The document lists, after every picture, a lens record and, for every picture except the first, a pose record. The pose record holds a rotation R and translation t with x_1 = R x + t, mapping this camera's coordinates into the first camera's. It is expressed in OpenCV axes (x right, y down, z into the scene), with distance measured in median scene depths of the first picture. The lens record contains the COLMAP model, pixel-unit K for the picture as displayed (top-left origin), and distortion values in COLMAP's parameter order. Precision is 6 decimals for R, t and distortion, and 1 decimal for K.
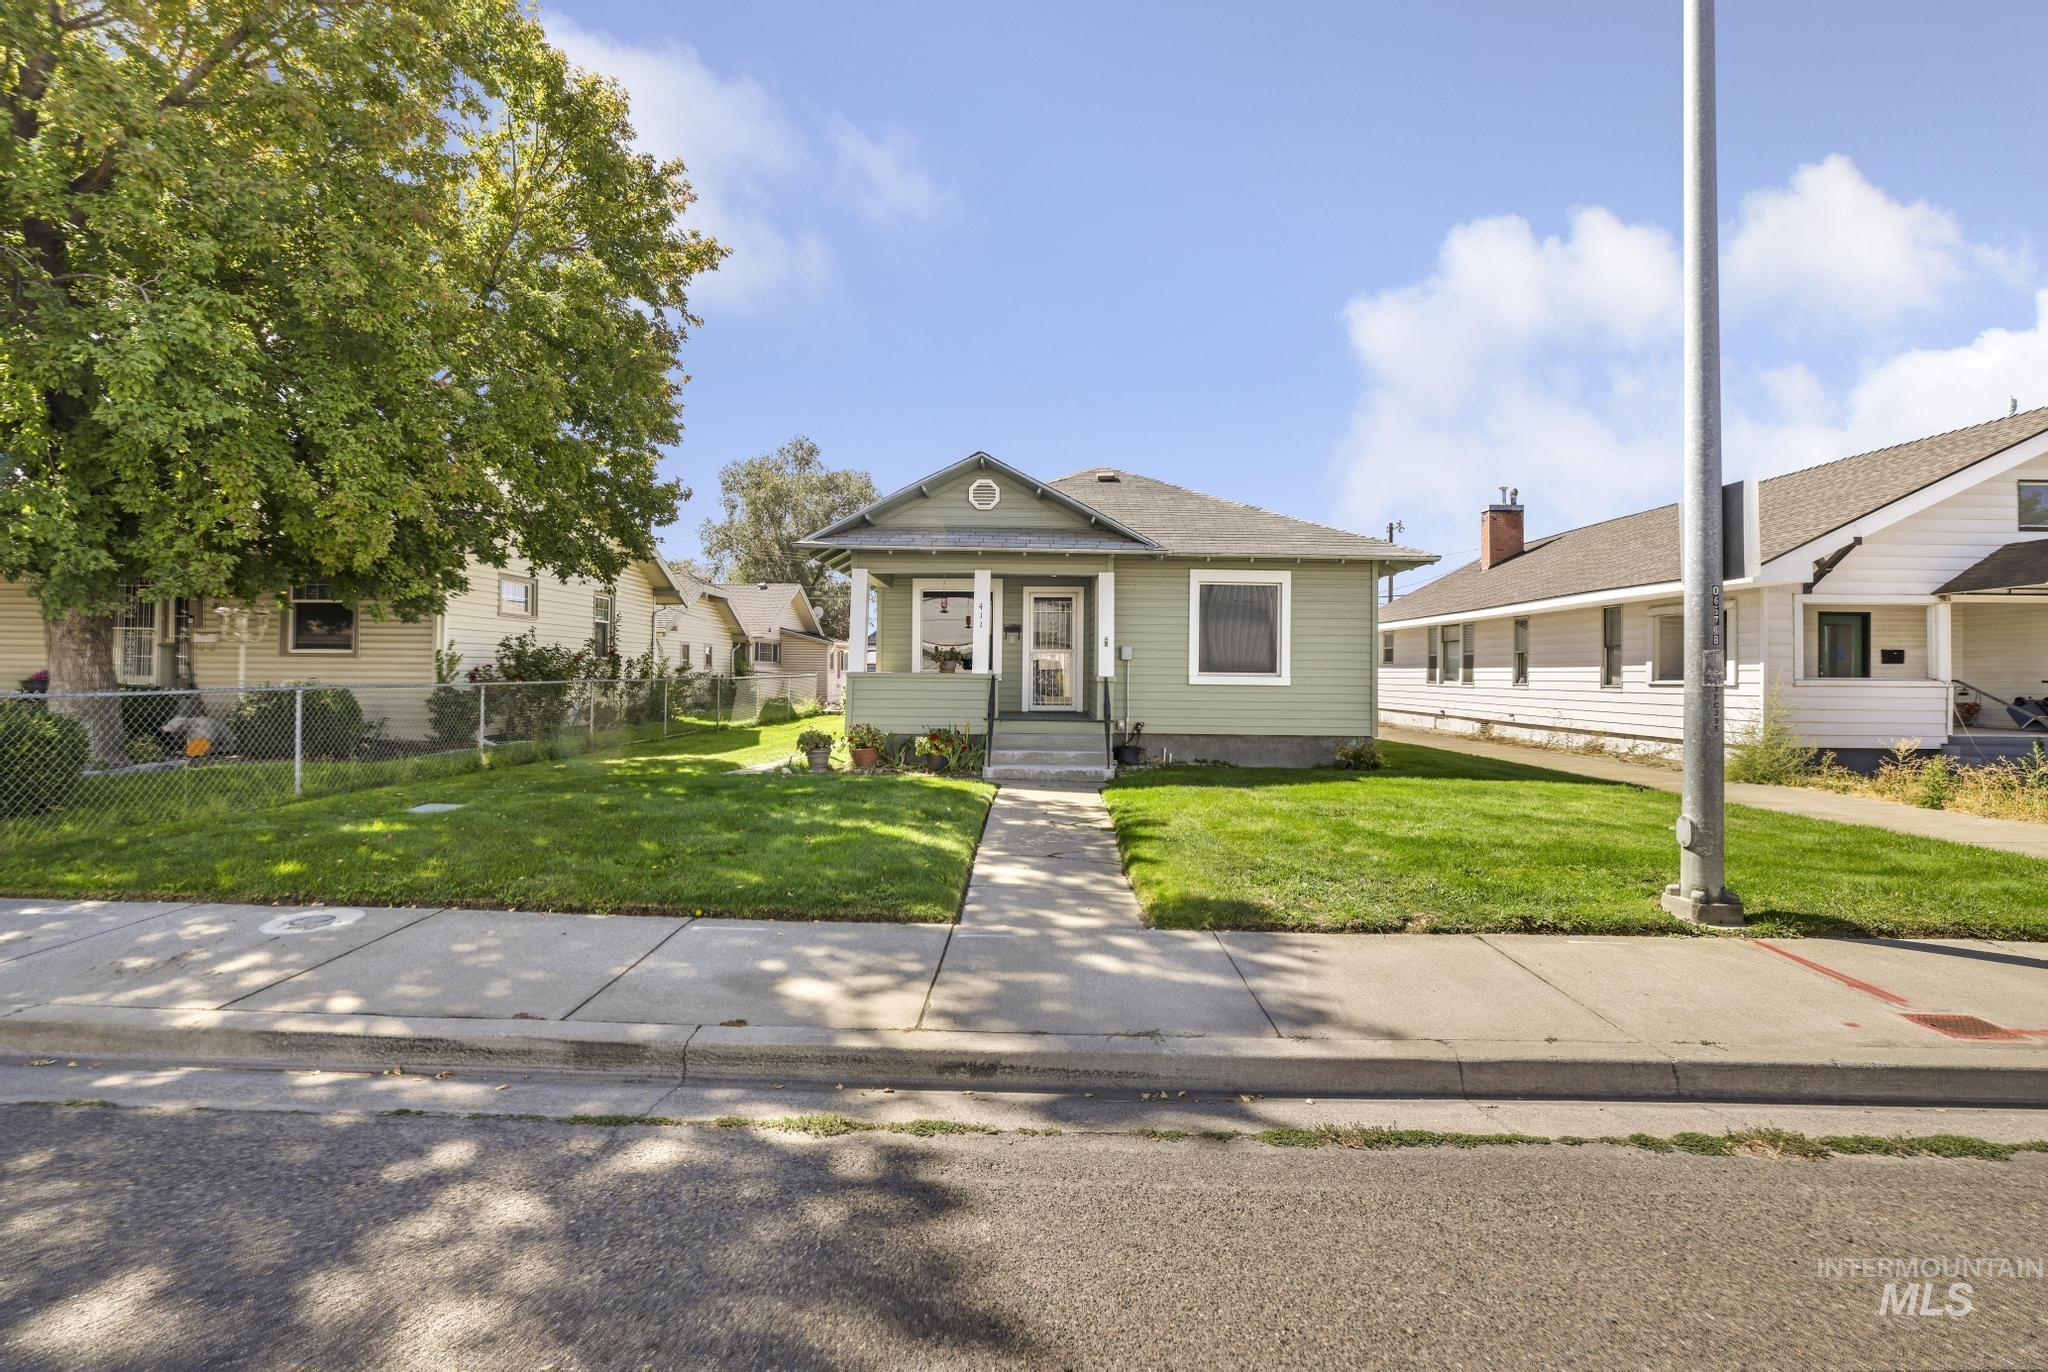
lens RADIAL K [[882.4, 0, 1035.0], [0, 882.4, 676.1], [0, 0, 1]] dist [-0.000068, 0.000335]
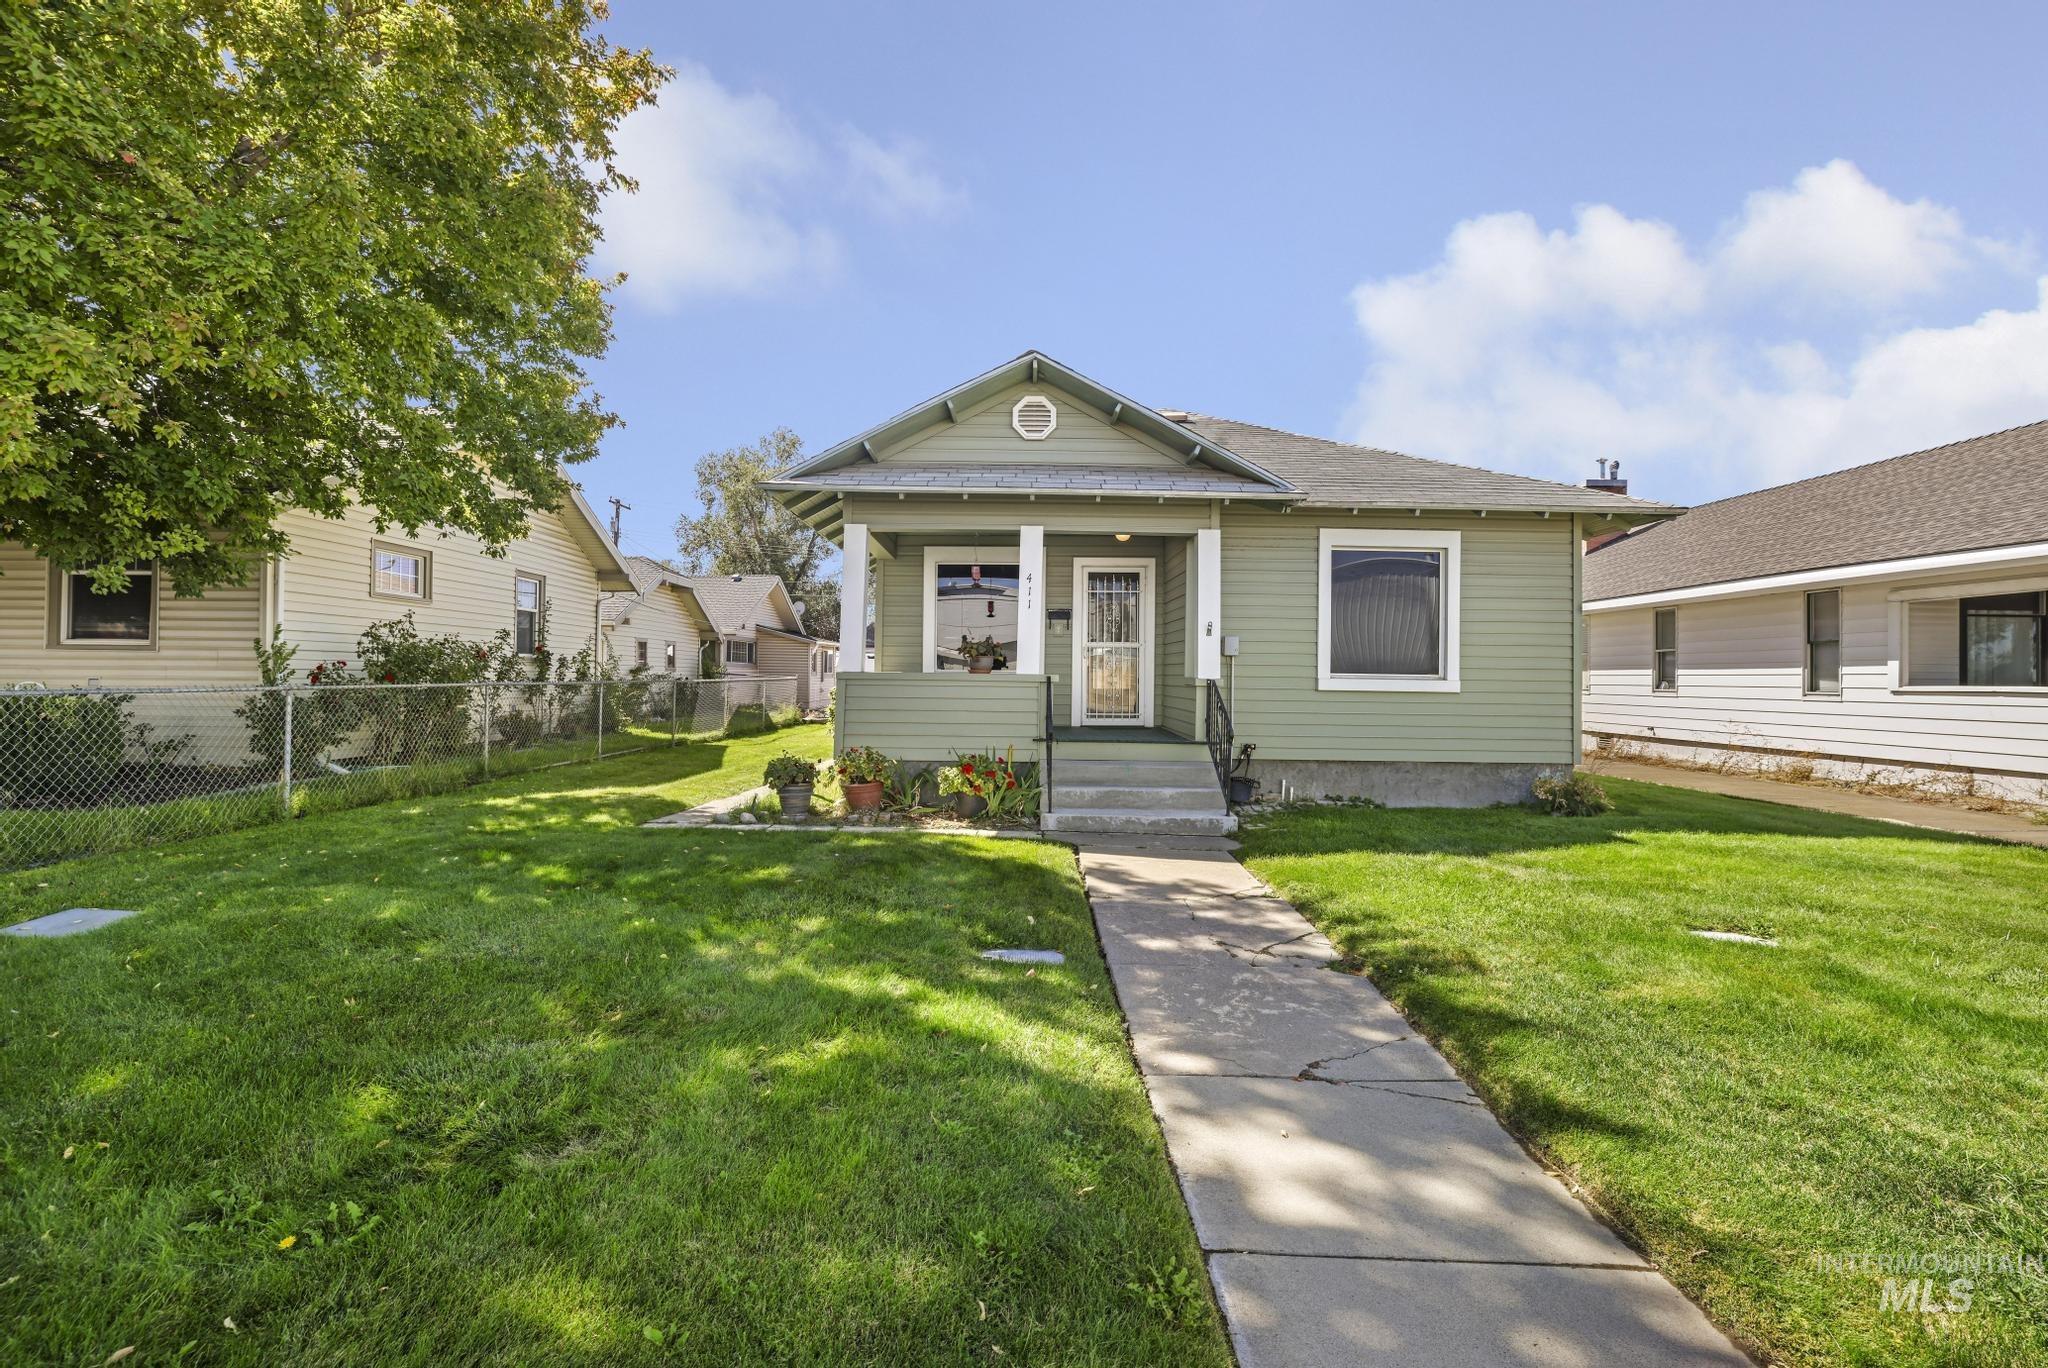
lens RADIAL K [[882.4, 0, 1010.1], [0, 882.4, 681.2], [0, 0, 1]] dist [-0.000068, 0.000335]
pose [[0.999973, 0.001978, -0.007092, -0.065929], [-0.001970, 0.999997, 0.001083, 0.001584], [0.007094, -0.001069, 0.999974, 0.277847]]
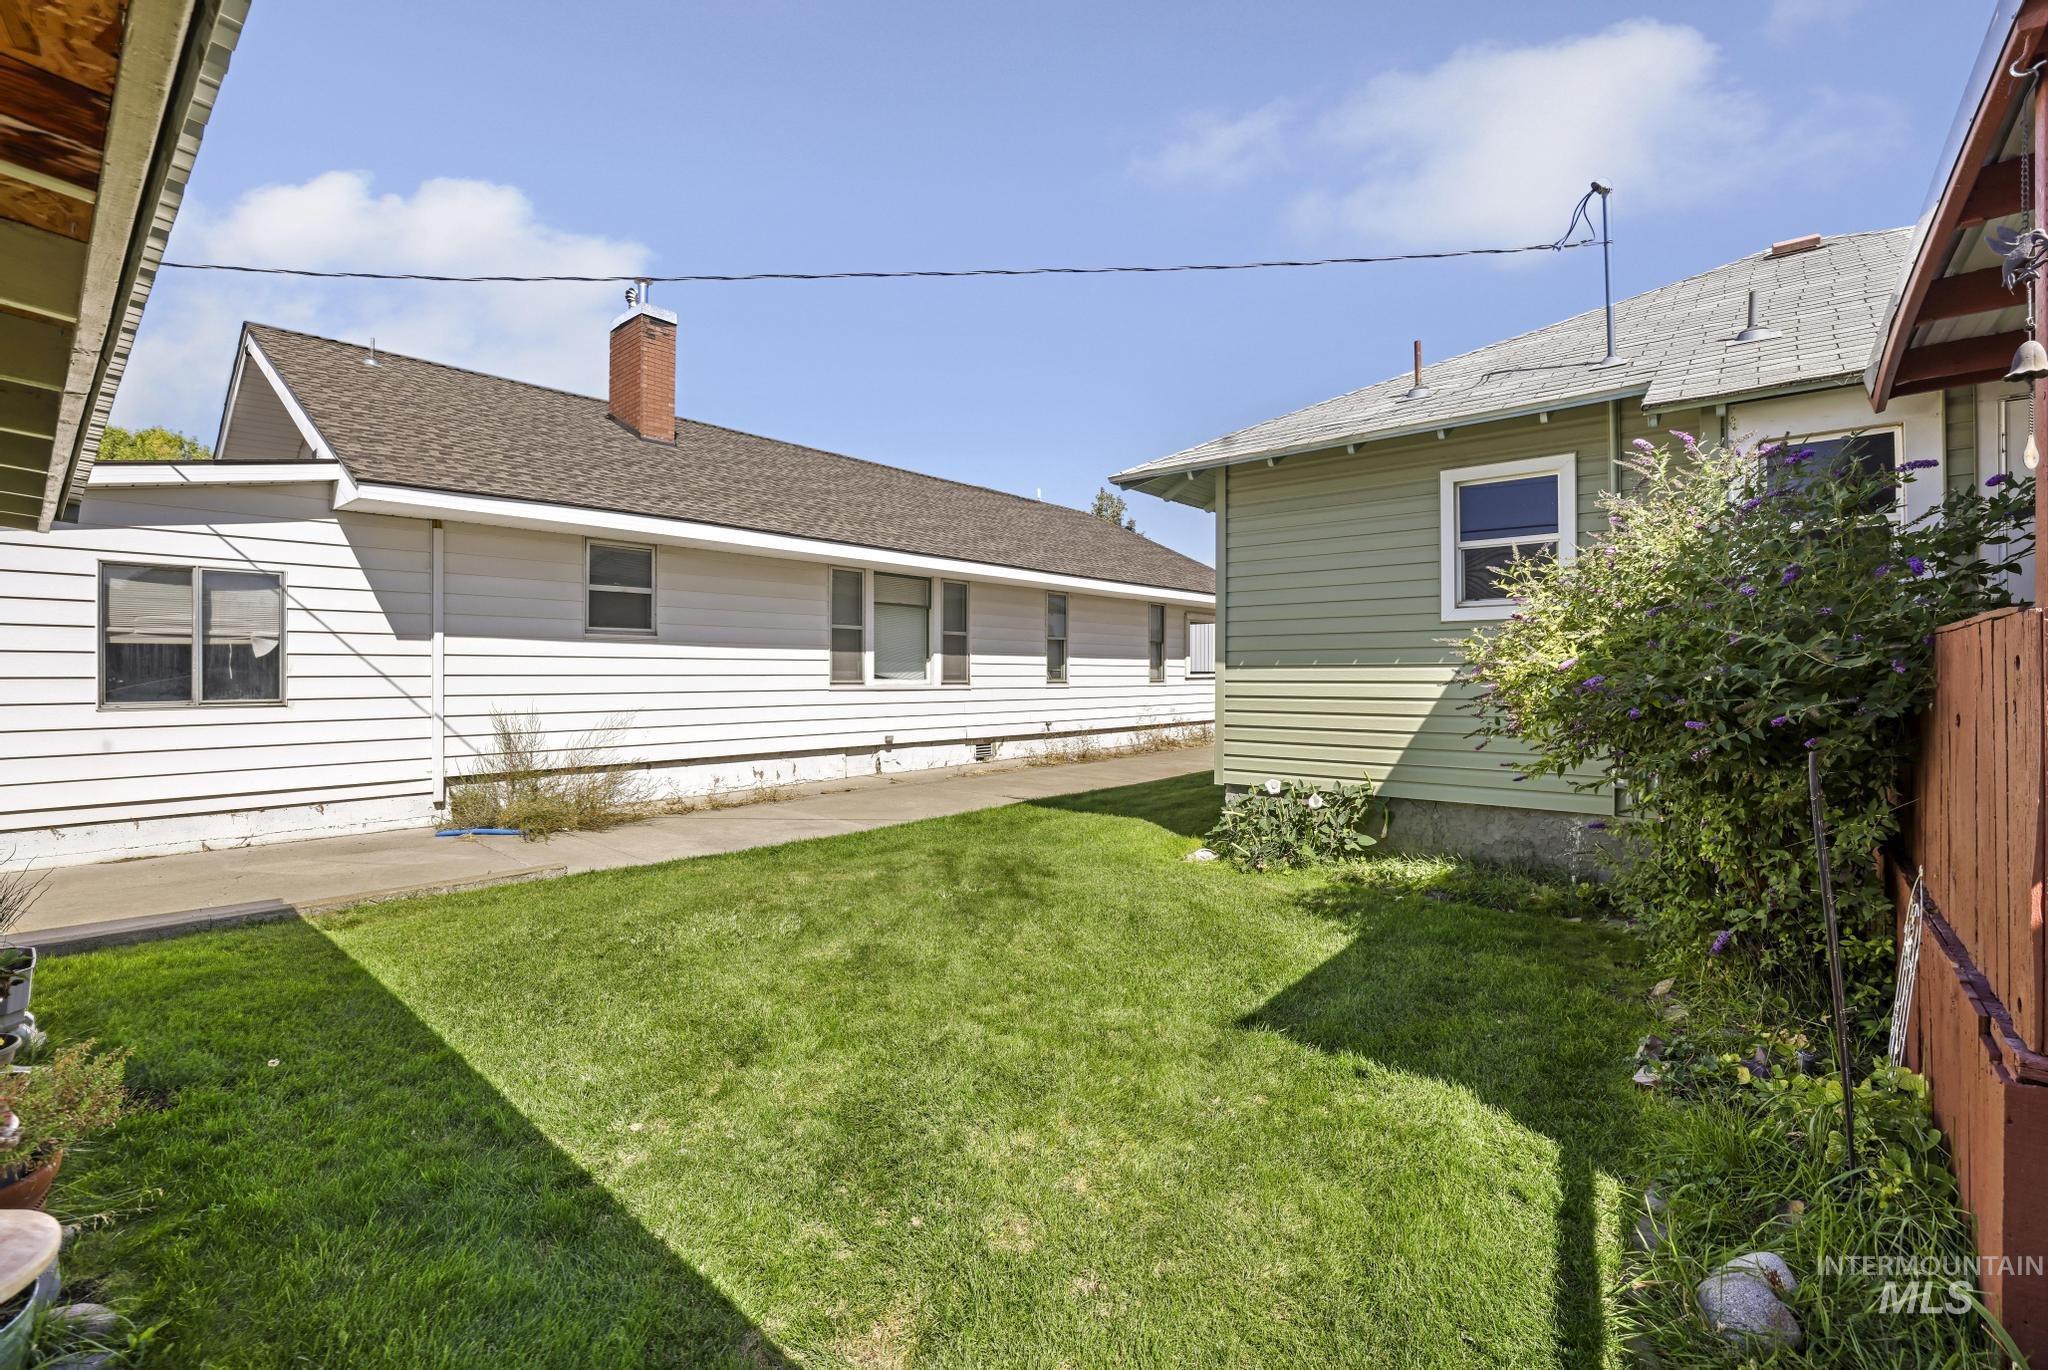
lens RADIAL K [[882.4, 0, 1016.2], [0, 882.4, 671.9], [0, 0, 1]] dist [-0.000068, 0.000335]
pose [[-0.754164, -0.014213, 0.656532, 0.121430], [-0.010179, 0.999899, 0.009954, -0.008525], [-0.656607, 0.000824, -0.754232, 2.378819]]
